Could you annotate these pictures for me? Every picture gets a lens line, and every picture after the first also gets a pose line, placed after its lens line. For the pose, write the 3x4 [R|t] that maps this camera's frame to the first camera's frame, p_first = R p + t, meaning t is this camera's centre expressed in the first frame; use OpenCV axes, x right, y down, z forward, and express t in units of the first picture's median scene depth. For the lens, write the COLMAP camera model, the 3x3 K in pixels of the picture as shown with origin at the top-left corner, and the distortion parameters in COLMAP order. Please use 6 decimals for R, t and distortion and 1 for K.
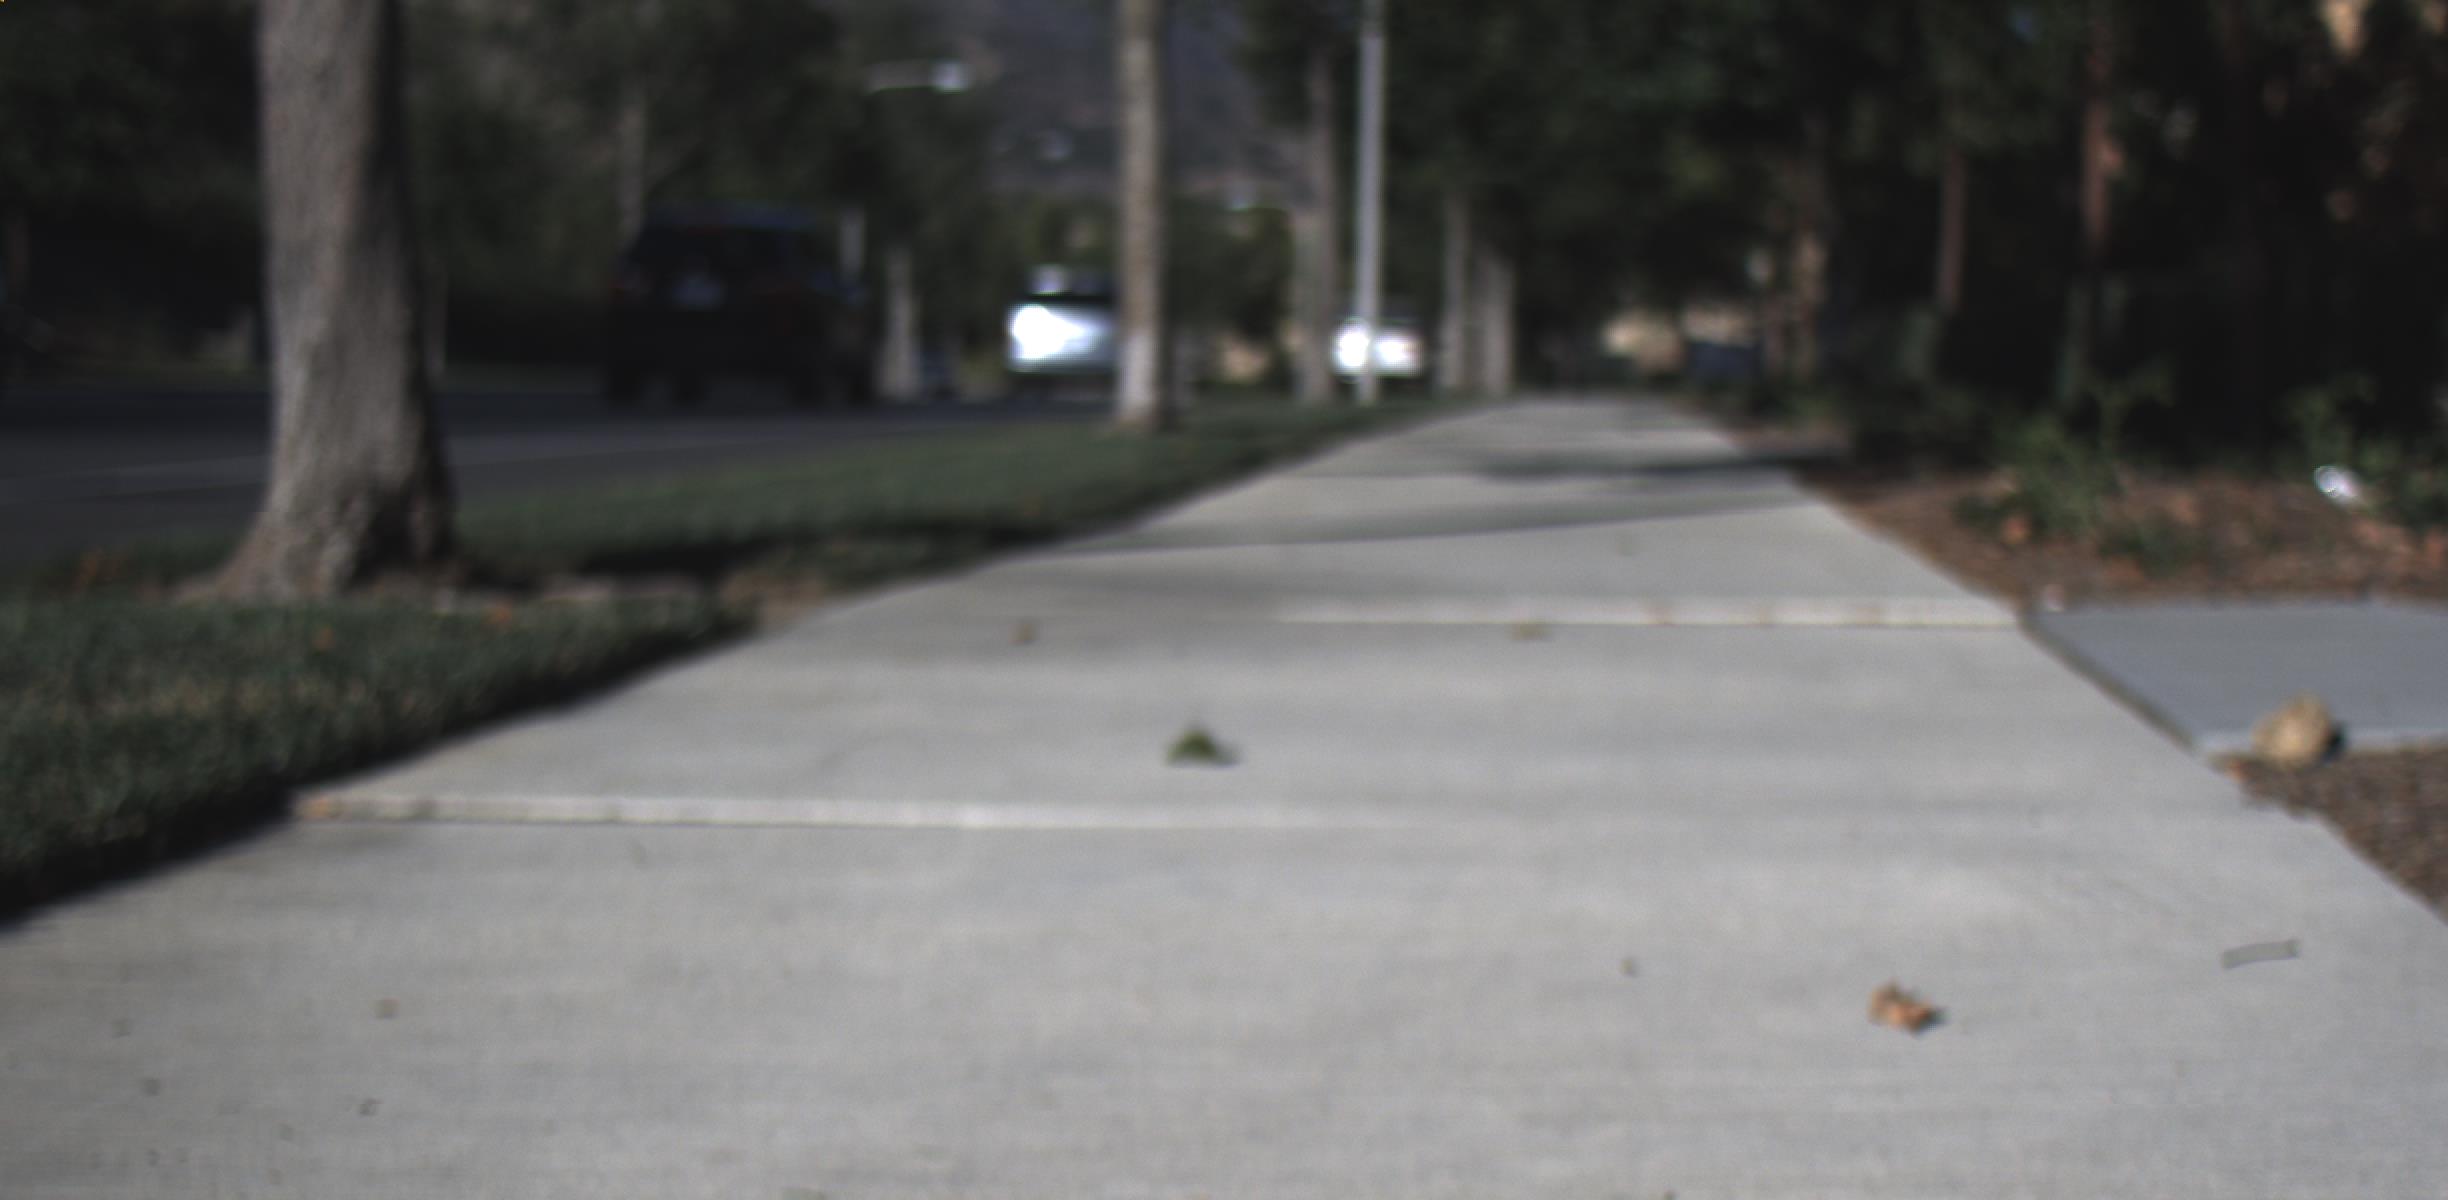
lens RADIAL K [[4770.4, 0, 1233.0], [0, 4770.4, 769.4], [0, 0, 1]] dist [0.001012, 0.232113]
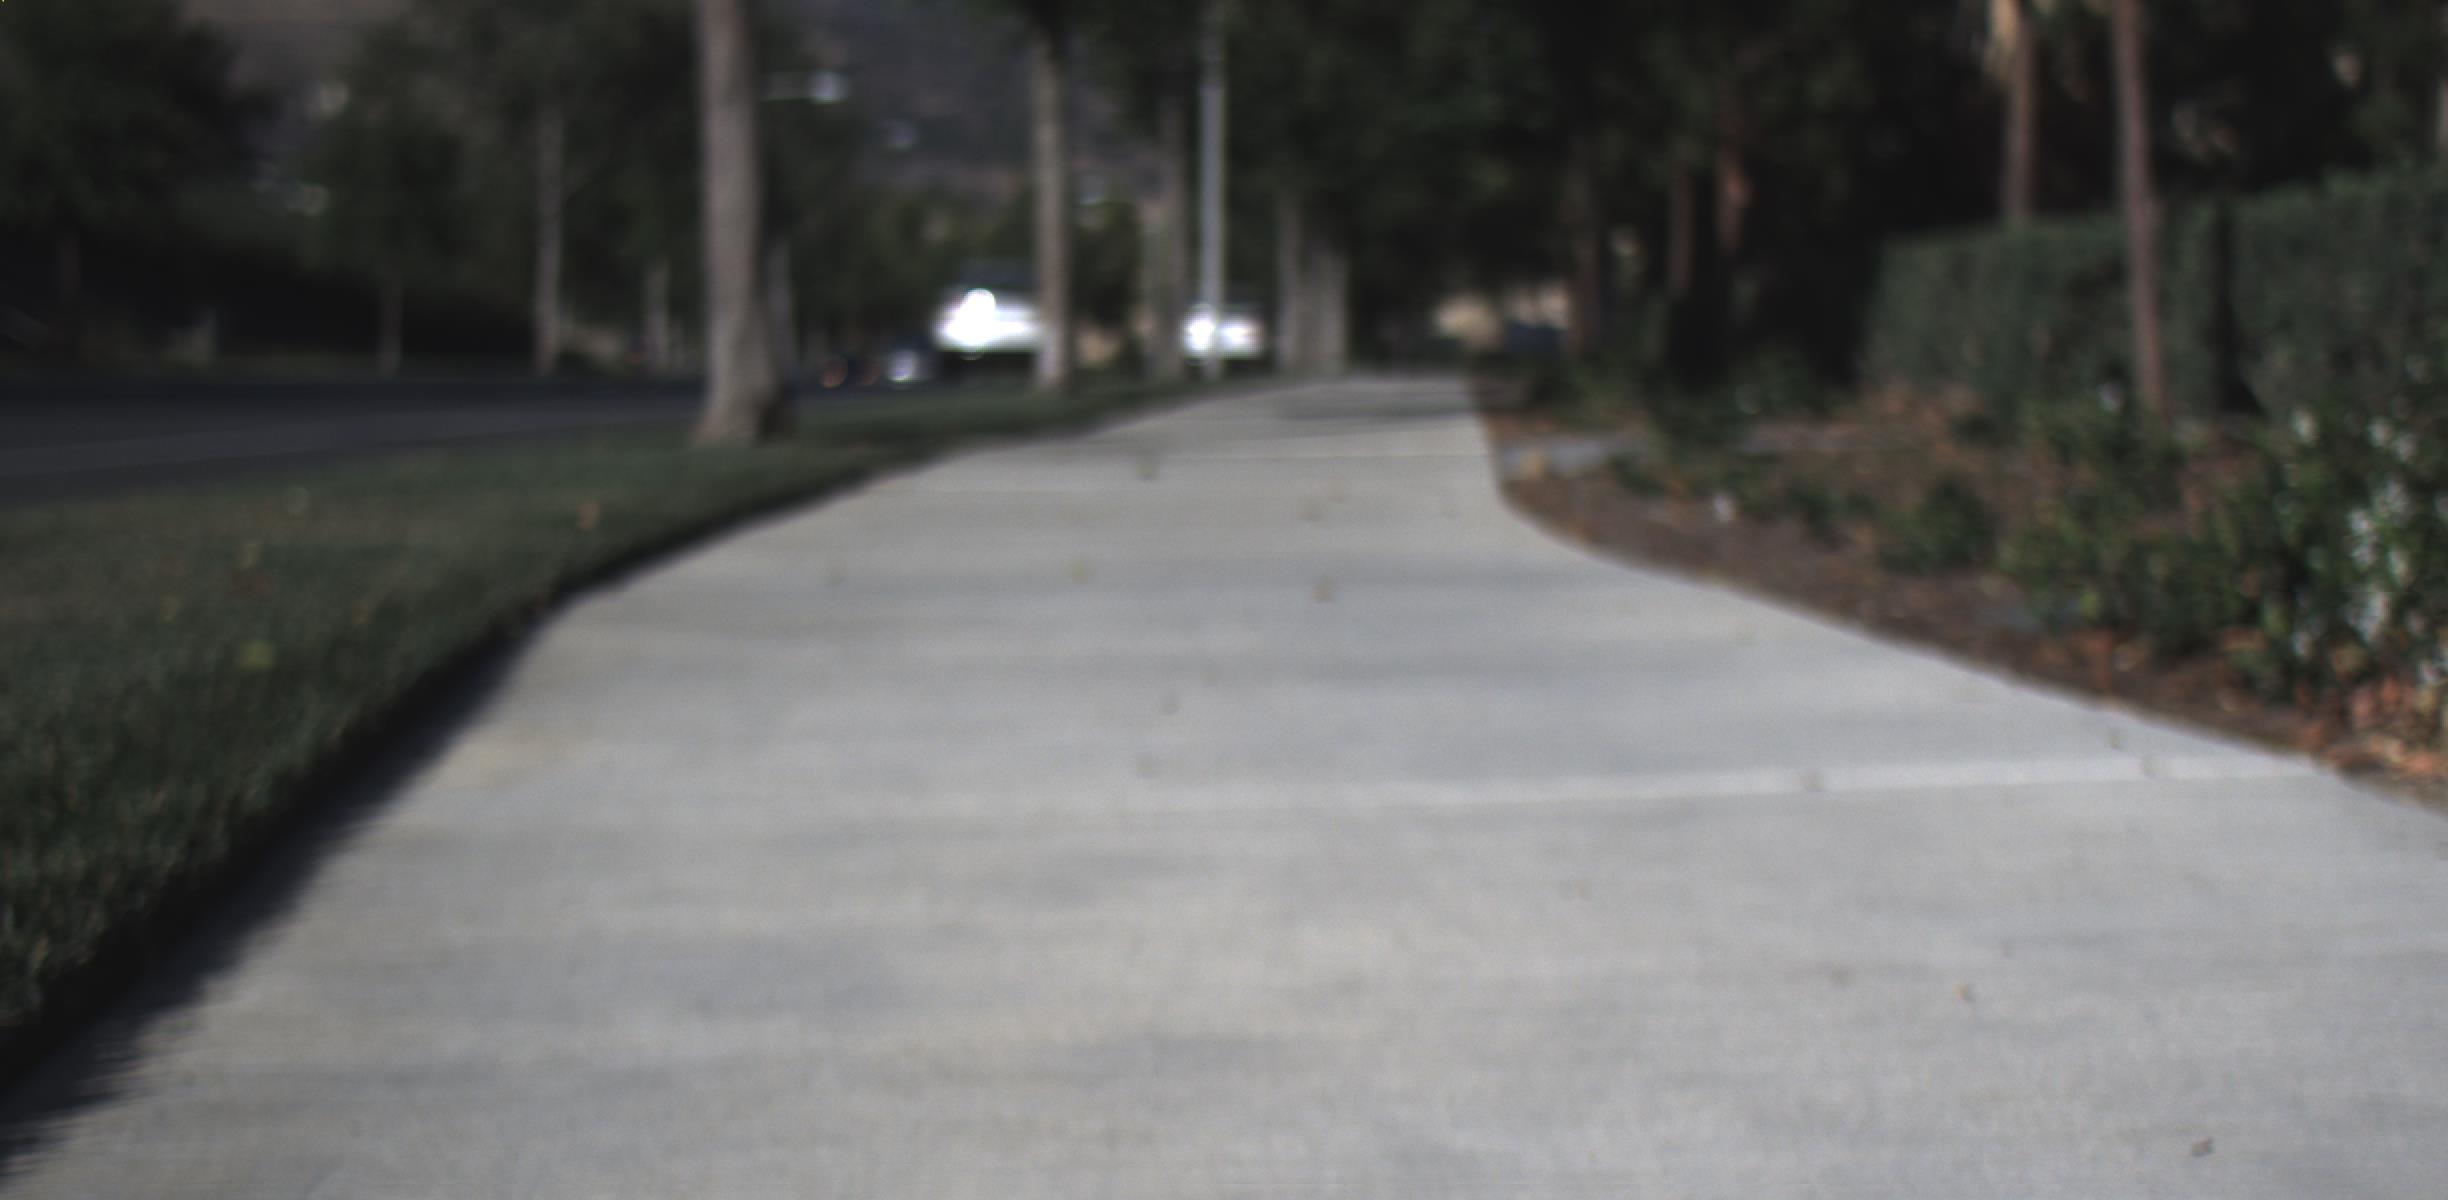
lens RADIAL K [[4770.4, 0, 1233.0], [0, 4770.4, 769.4], [0, 0, 1]] dist [0.001012, 0.232113]
pose [[0.999414, -0.015950, 0.030281, -0.003657], [0.015861, 0.999869, 0.003198, 0.013447], [-0.030328, -0.002716, 0.999536, -0.148953]]
